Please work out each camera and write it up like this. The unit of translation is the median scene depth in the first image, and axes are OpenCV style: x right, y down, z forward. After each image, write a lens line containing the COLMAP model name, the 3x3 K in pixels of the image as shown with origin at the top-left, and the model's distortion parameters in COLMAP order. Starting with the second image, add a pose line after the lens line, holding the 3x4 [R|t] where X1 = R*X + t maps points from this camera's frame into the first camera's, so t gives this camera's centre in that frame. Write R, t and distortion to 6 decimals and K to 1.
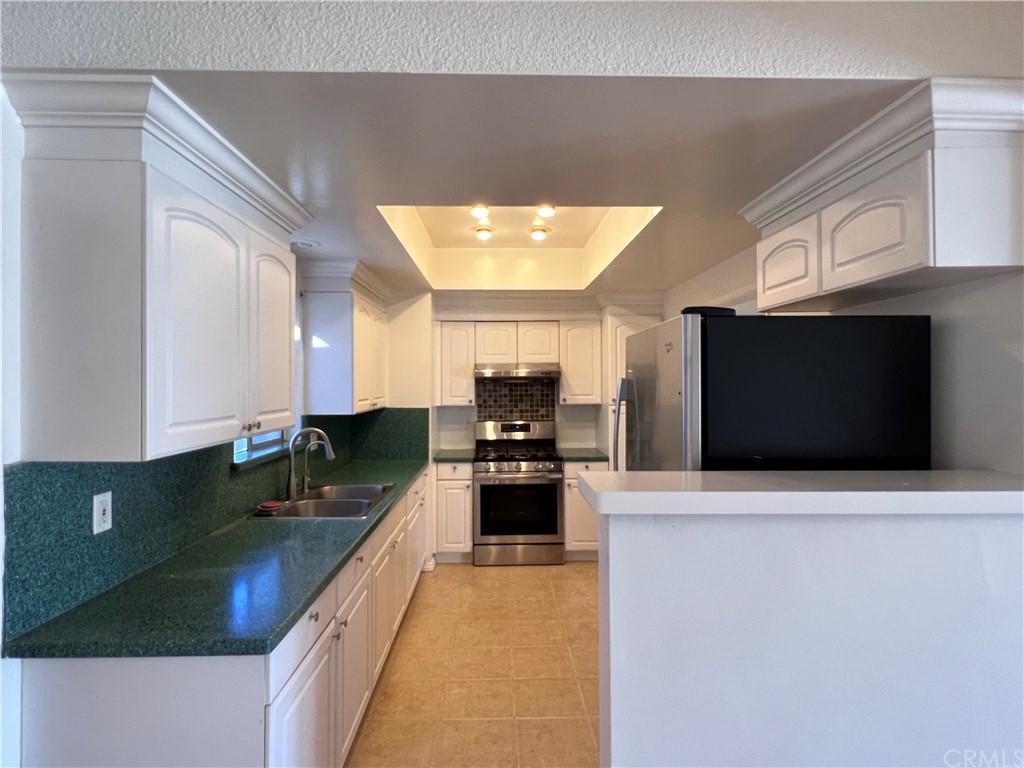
lens RADIAL K [[521.6, 0, 509.6], [0, 521.6, 383.9], [0, 0, 1]] dist [0.005670, -0.000327]
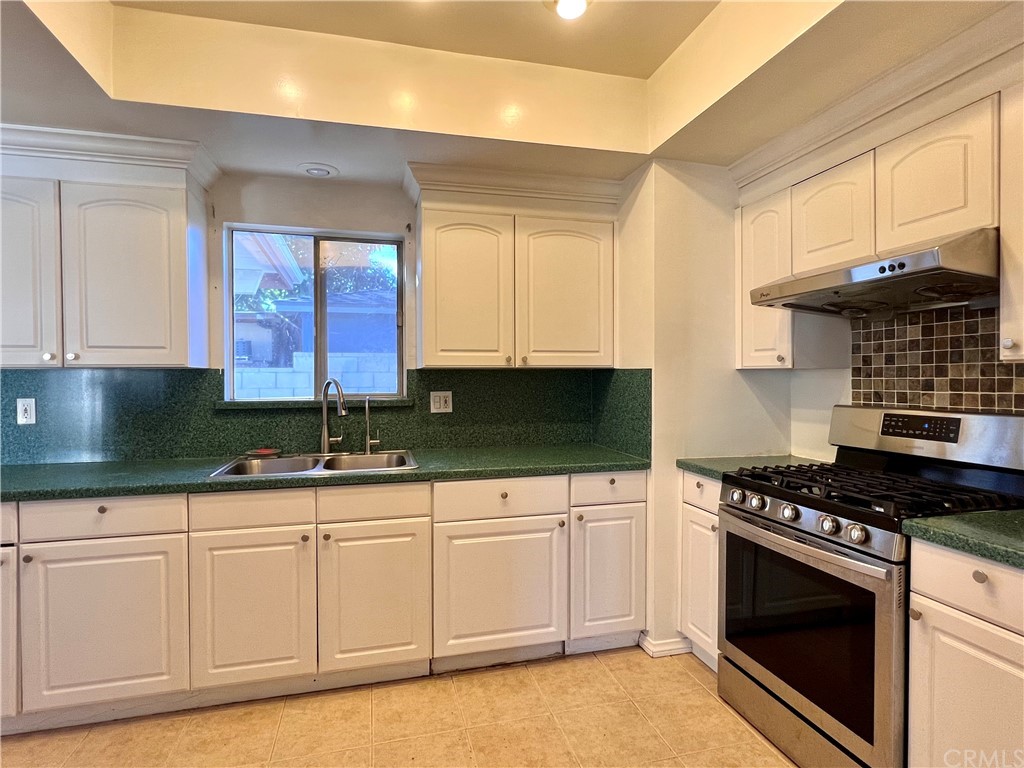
lens RADIAL K [[521.6, 0, 509.0], [0, 521.6, 381.1], [0, 0, 1]] dist [0.005670, -0.000327]
pose [[0.239737, 0.011834, -0.970766, 0.327070], [0.002929, 0.999912, 0.012913, 0.046881], [0.970833, -0.005939, 0.239682, 0.643127]]
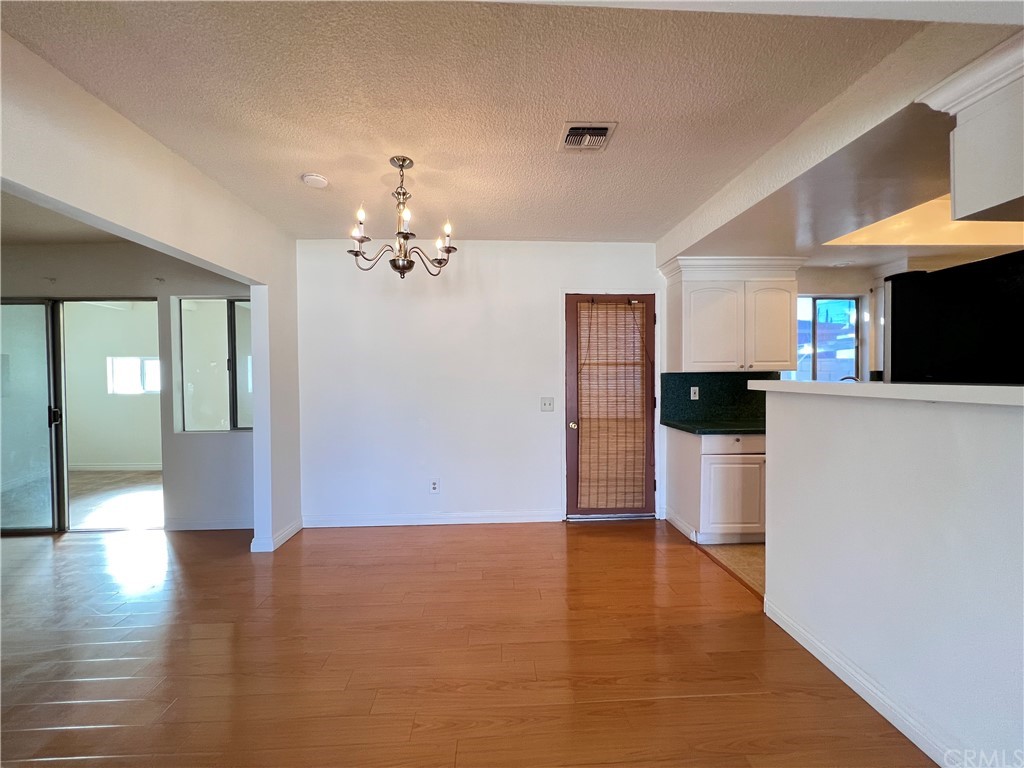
lens RADIAL K [[408.6, 0, 510.8], [0, 408.6, 382.9], [0, 0, 1]] dist [0.000316, -0.000128]
pose [[0.022060, 0.019188, -0.999573, 0.504937], [0.010448, 0.999757, 0.019422, 0.042237], [0.999702, -0.010872, 0.021854, -0.036254]]
